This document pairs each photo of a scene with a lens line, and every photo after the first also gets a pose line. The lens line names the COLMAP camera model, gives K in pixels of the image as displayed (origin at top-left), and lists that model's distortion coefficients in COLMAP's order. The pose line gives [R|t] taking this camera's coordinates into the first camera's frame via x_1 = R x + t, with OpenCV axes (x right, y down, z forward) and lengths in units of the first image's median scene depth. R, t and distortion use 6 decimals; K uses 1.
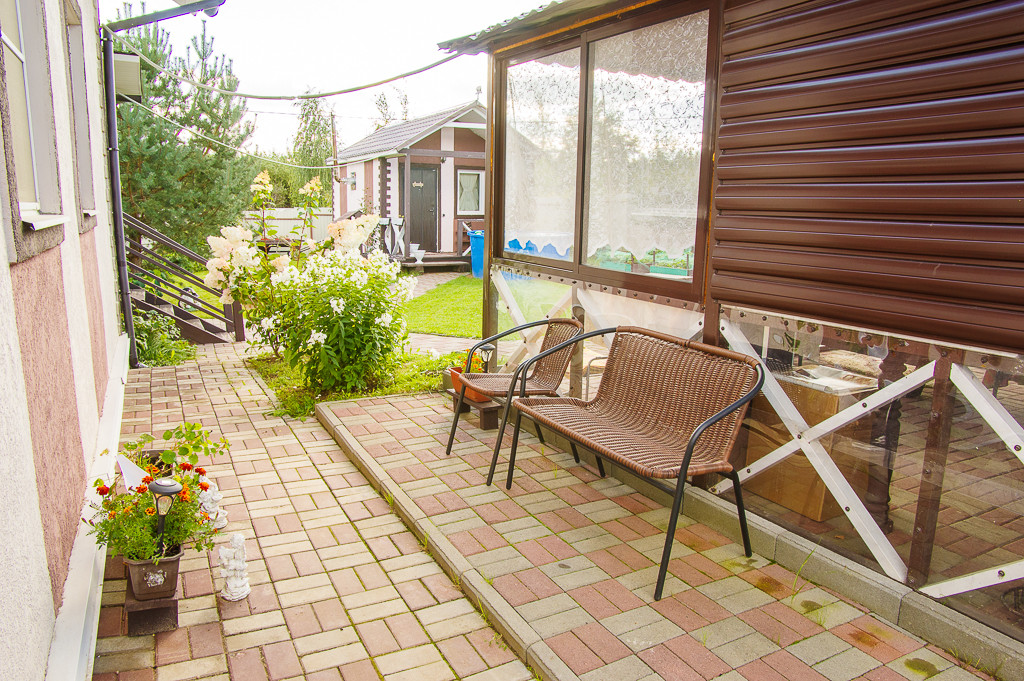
lens RADIAL K [[724.6, 0, 504.2], [0, 724.6, 338.3], [0, 0, 1]] dist [-0.092278, 0.059172]
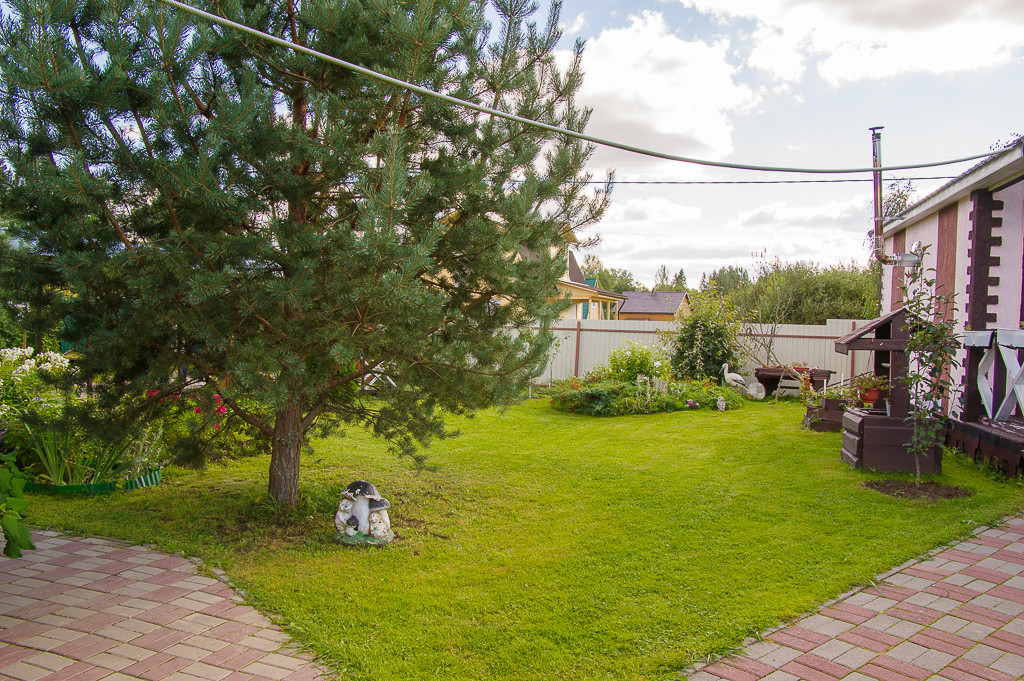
lens RADIAL K [[724.6, 0, 526.1], [0, 724.6, 364.4], [0, 0, 1]] dist [-0.092278, 0.059172]
pose [[0.734847, 0.035718, -0.677292, -0.079462], [-0.128649, 0.987824, -0.087486, -0.076029], [0.665920, 0.151421, 0.730494, 0.515108]]
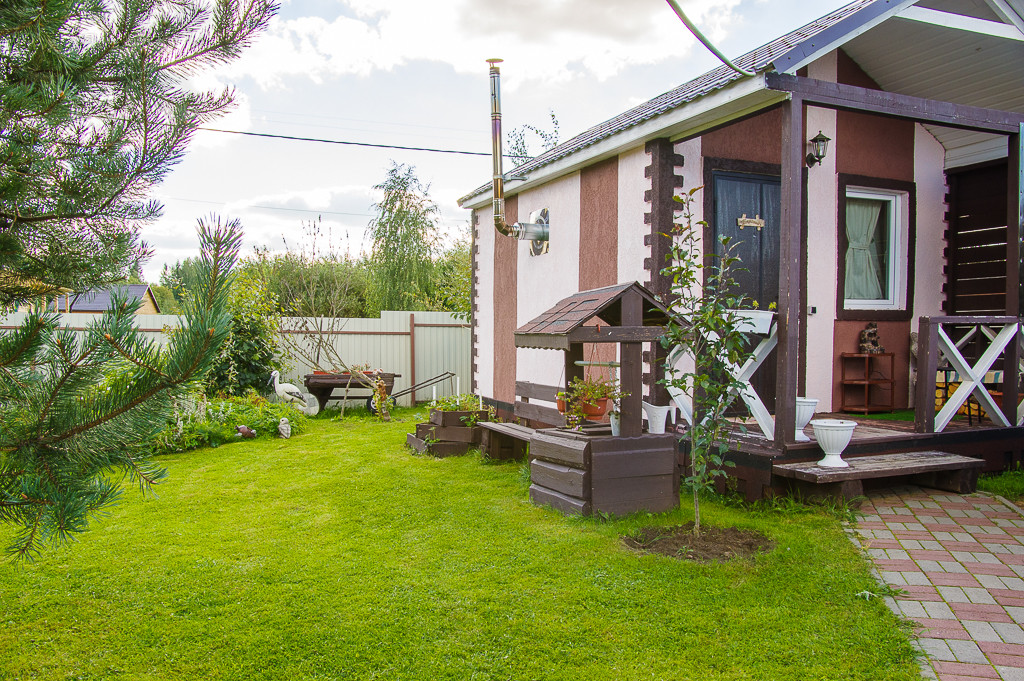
lens RADIAL K [[818.2, 0, 514.7], [0, 818.2, 349.3], [0, 0, 1]] dist [-0.039977, 0.009342]
pose [[0.994914, -0.007335, -0.100465, -0.193384], [-0.008599, 0.987519, -0.157264, -0.089409], [0.100365, 0.157328, 0.982433, 0.609167]]
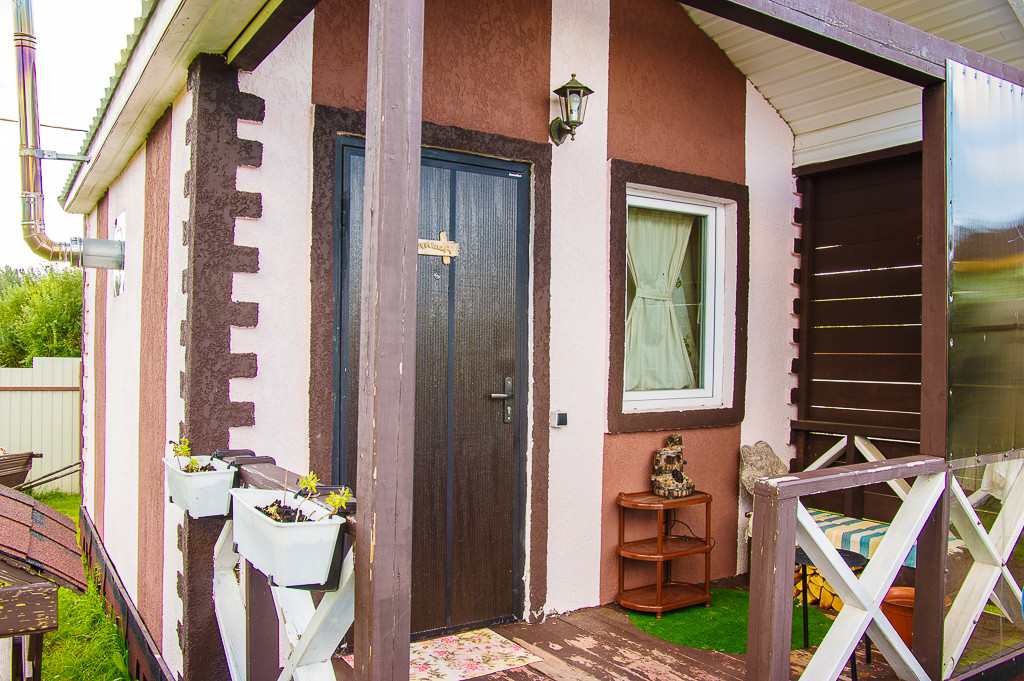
lens RADIAL K [[818.6, 0, 514.8], [0, 818.6, 345.0], [0, 0, 1]] dist [-0.073228, 0.002031]
pose [[0.997216, -0.000731, 0.074568, -0.113578], [0.014366, 0.983104, -0.182481, -0.154380], [-0.073175, 0.183044, 0.980378, 0.810496]]
